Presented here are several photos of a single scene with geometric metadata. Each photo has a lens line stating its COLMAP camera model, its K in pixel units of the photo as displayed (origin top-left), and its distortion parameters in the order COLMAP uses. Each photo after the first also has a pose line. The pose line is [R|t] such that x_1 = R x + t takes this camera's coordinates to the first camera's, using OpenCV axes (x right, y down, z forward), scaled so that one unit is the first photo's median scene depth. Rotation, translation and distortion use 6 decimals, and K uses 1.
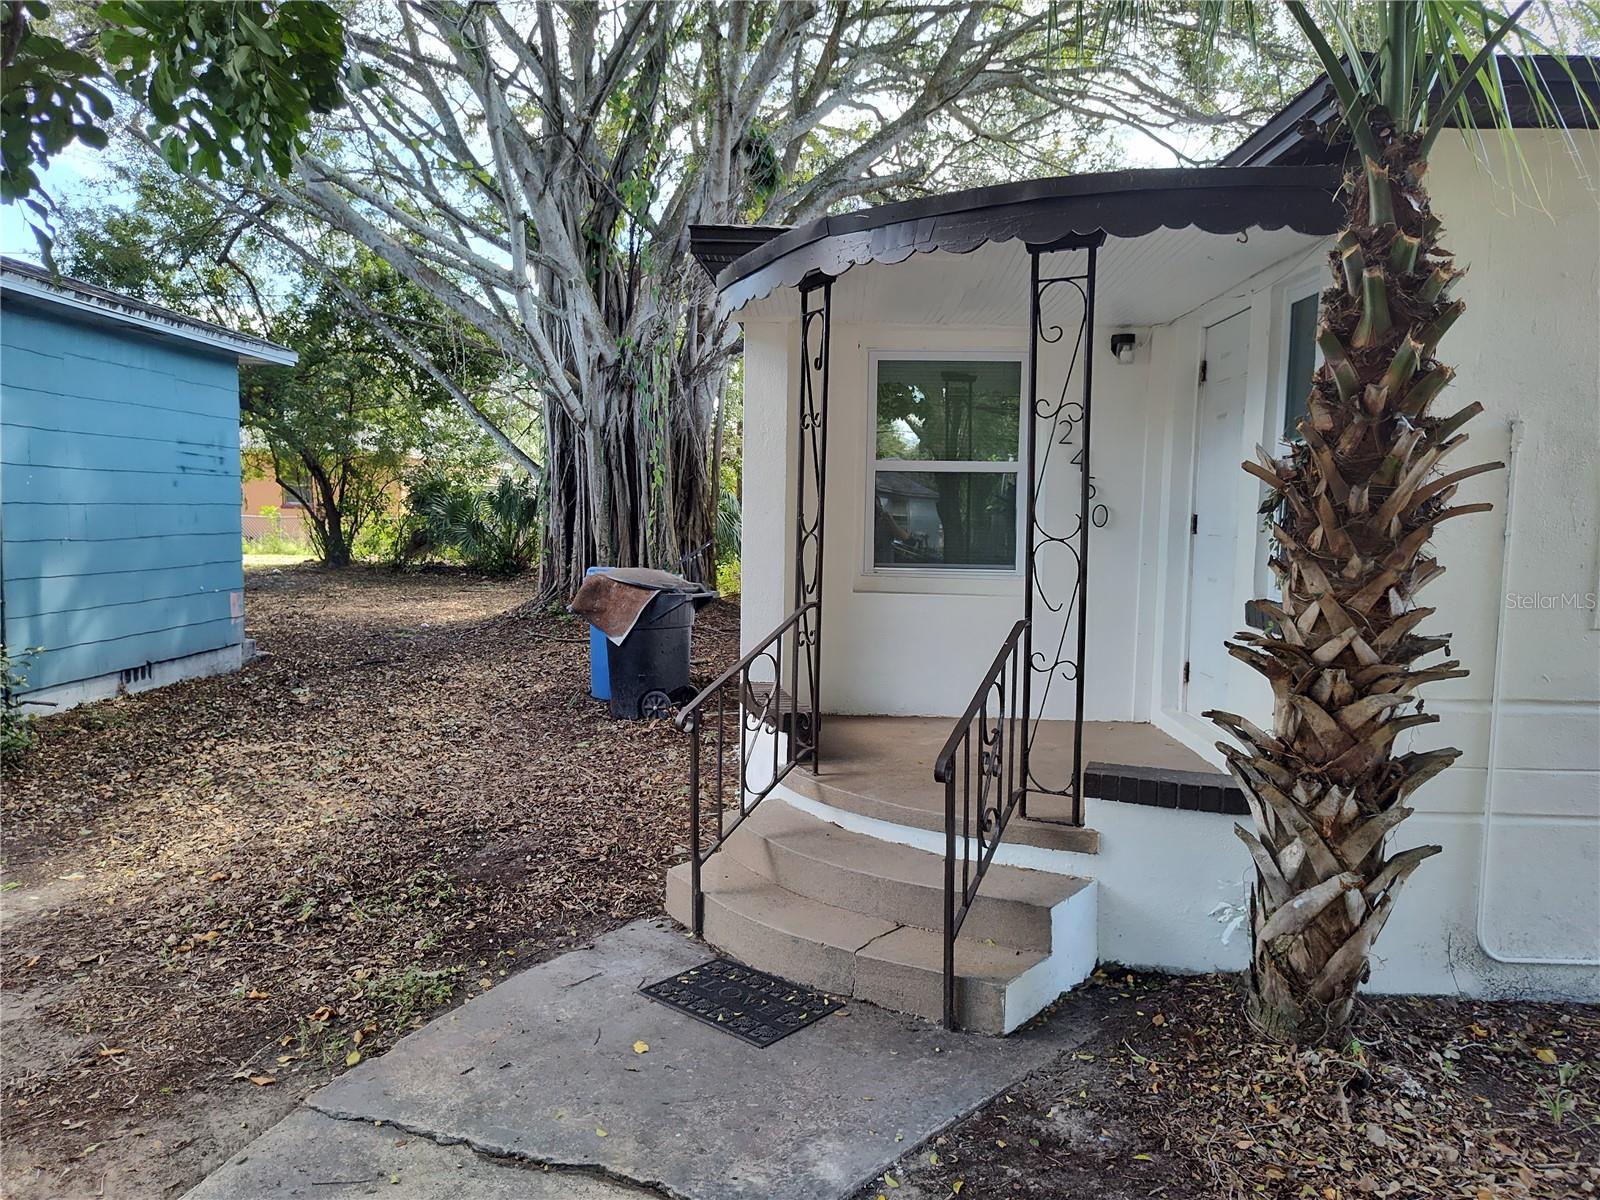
lens RADIAL K [[1097.7, 0, 800.0], [0, 1097.7, 600.0], [0, 0, 1]] dist [-0.000756, -0.003966]
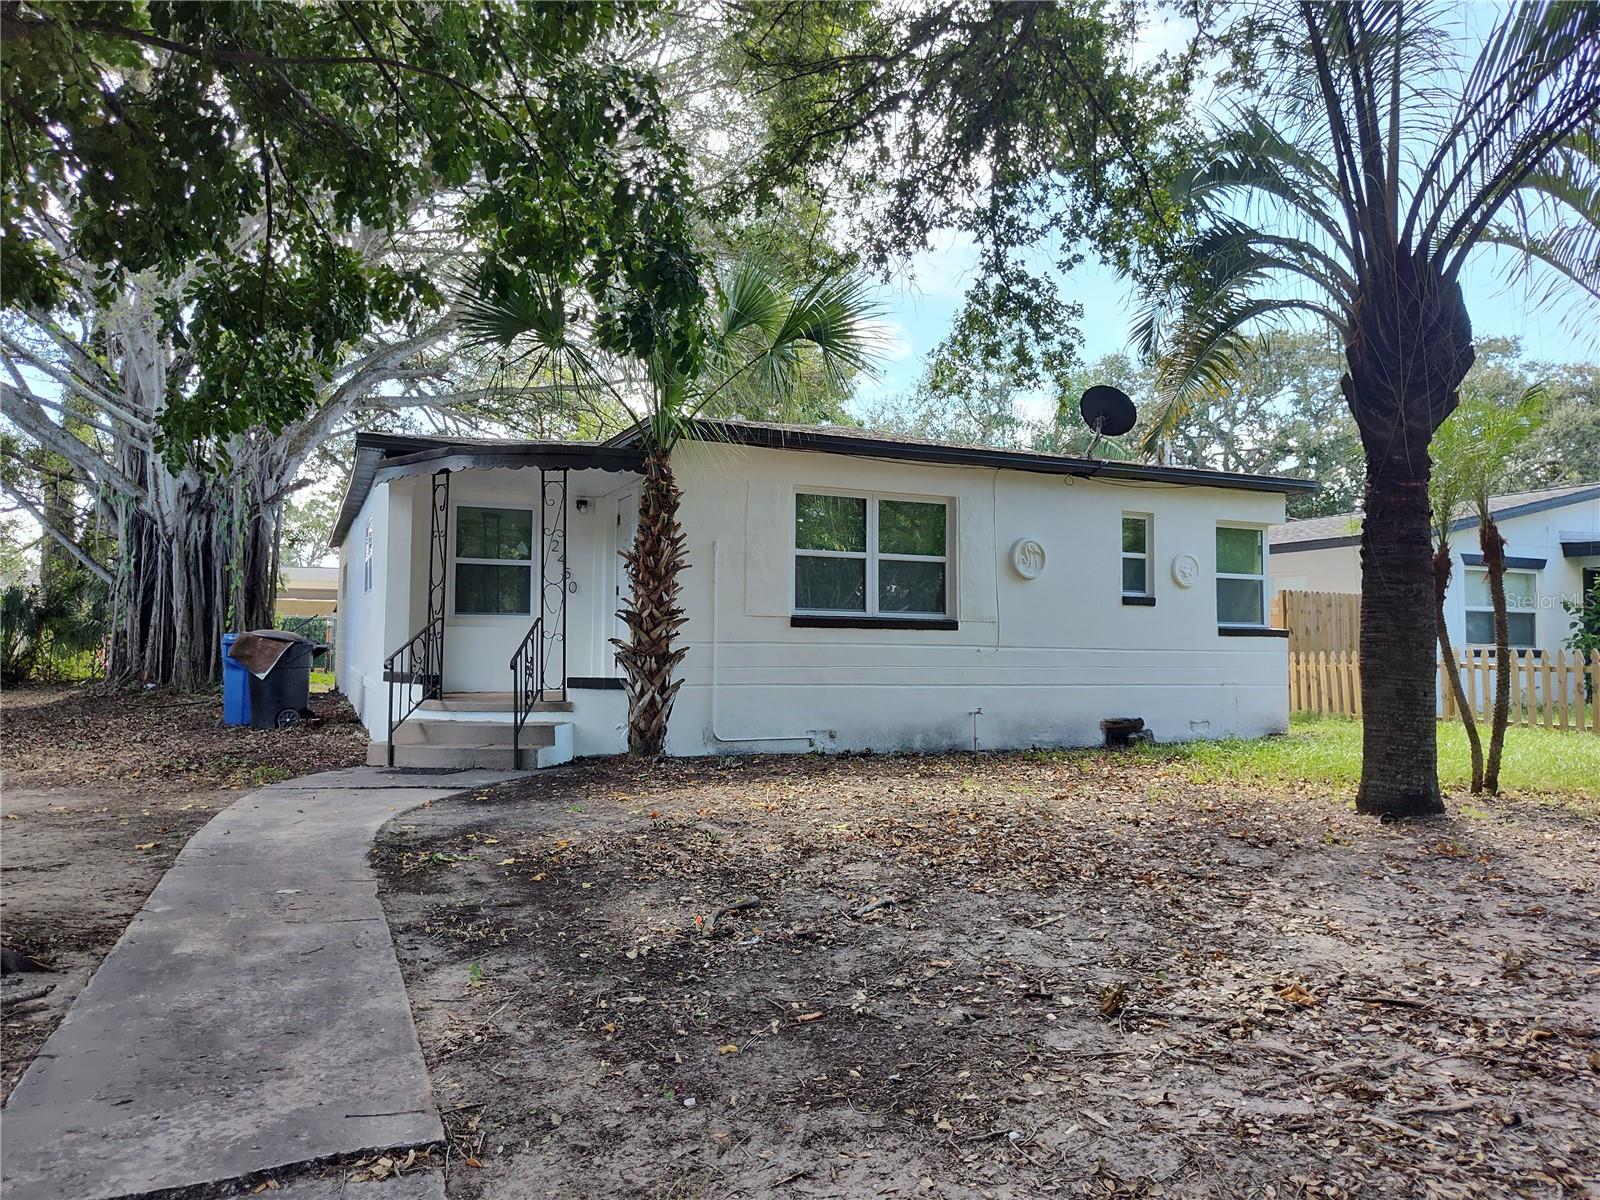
lens RADIAL K [[1097.7, 0, 800.0], [0, 1097.7, 600.0], [0, 0, 1]] dist [-0.000756, -0.003966]
pose [[0.894665, 0.010000, 0.446625, -0.384801], [0.044826, 0.992694, -0.112021, 0.291263], [-0.444483, 0.120242, 0.887681, -1.482490]]
